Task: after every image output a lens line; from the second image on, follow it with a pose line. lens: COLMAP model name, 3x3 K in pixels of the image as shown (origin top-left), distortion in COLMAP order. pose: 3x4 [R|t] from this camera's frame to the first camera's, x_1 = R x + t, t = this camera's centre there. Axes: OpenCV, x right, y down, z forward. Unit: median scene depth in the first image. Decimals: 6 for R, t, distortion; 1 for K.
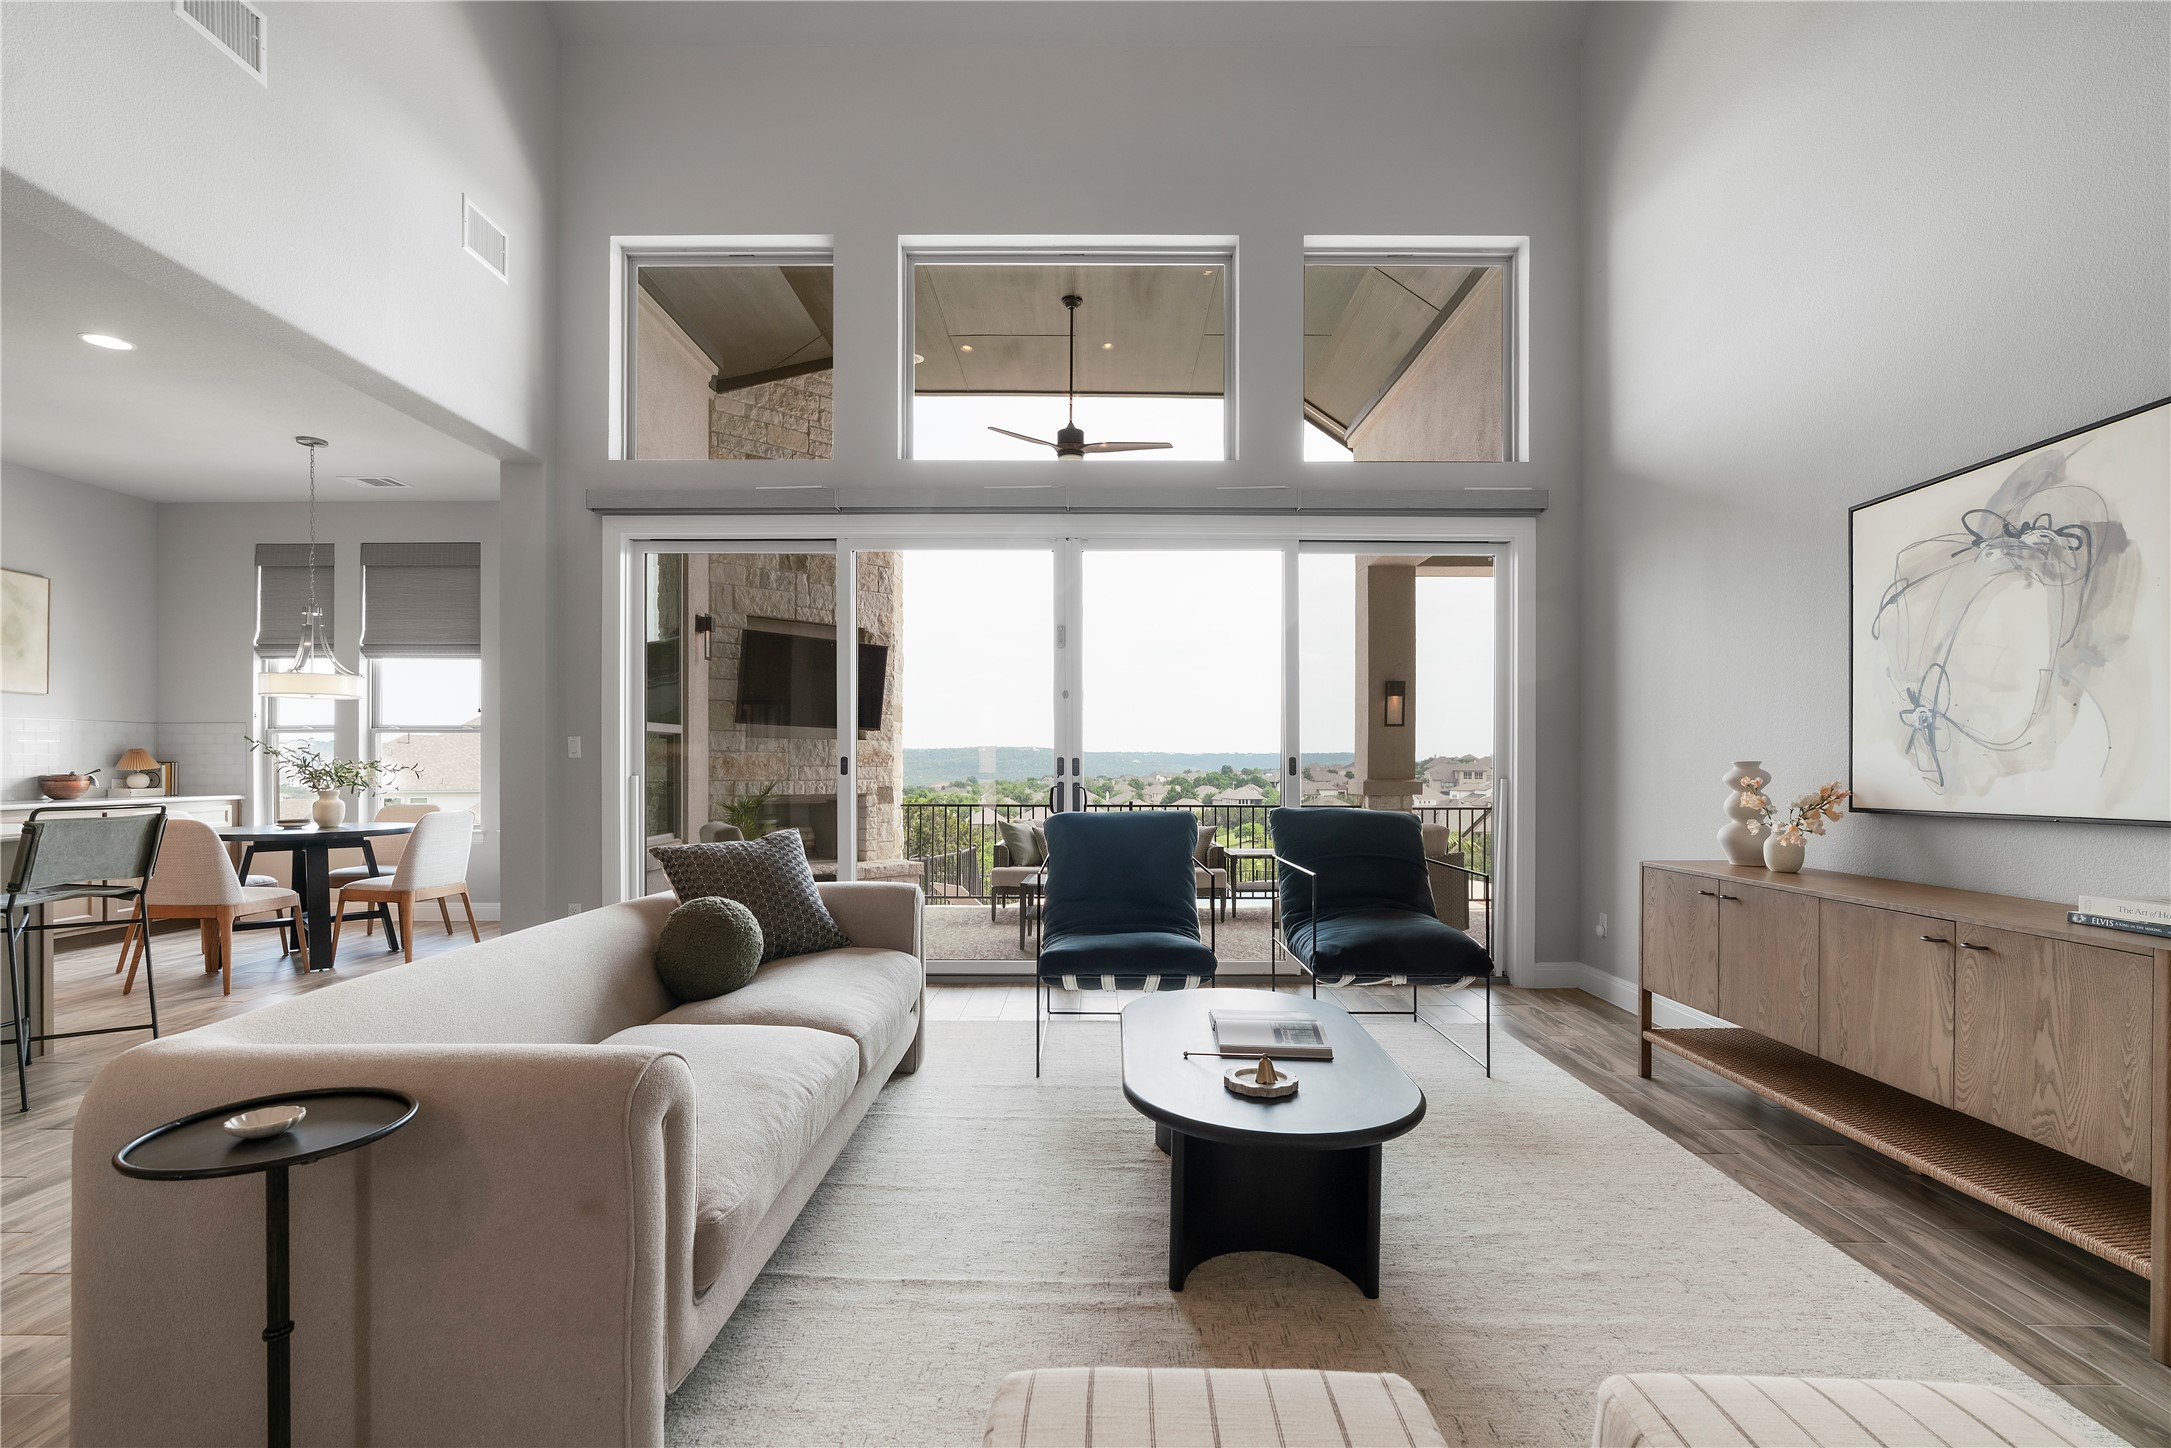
lens RADIAL K [[992.1, 0, 1071.4], [0, 992.1, 761.4], [0, 0, 1]] dist [0.003203, 0.001307]
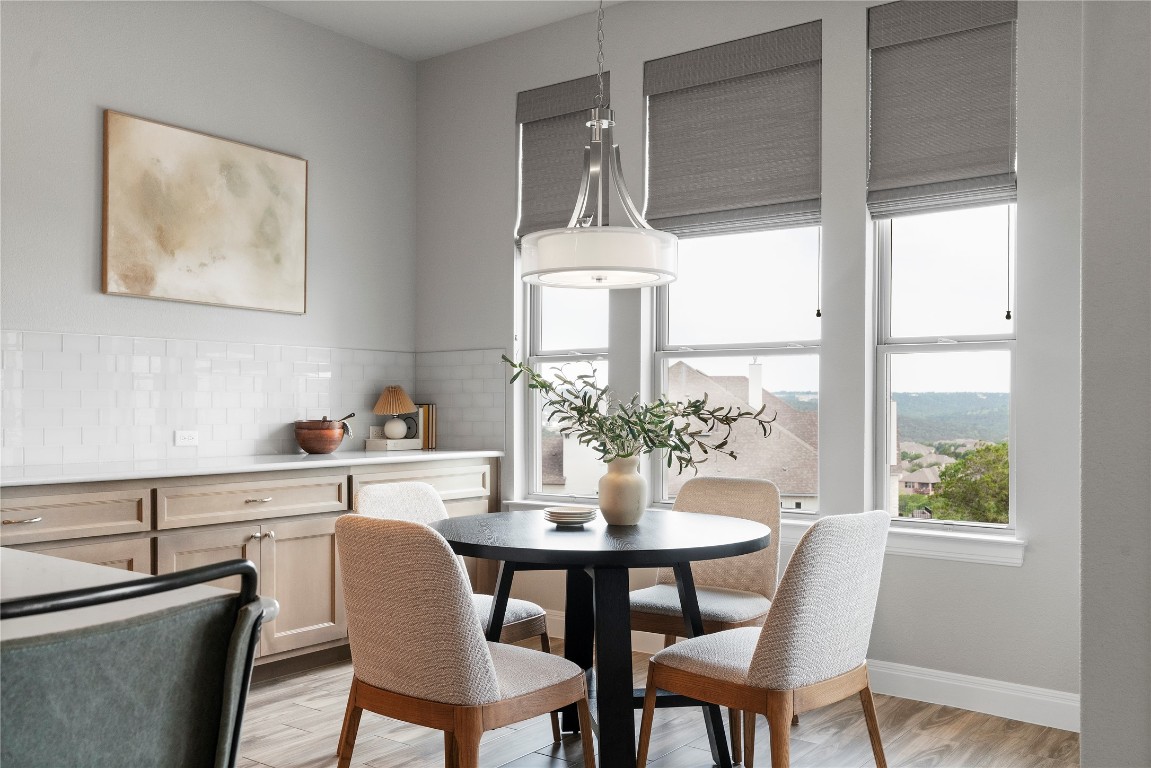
lens RADIAL K [[1023.6, 0, 576.1], [0, 1023.6, 387.4], [0, 0, 1]] dist [0.005542, 0.003597]
pose [[0.809582, -0.009283, -0.586934, -0.387165], [-0.001804, 0.999831, -0.018303, 0.002176], [0.587004, 0.015877, 0.809428, 0.470929]]
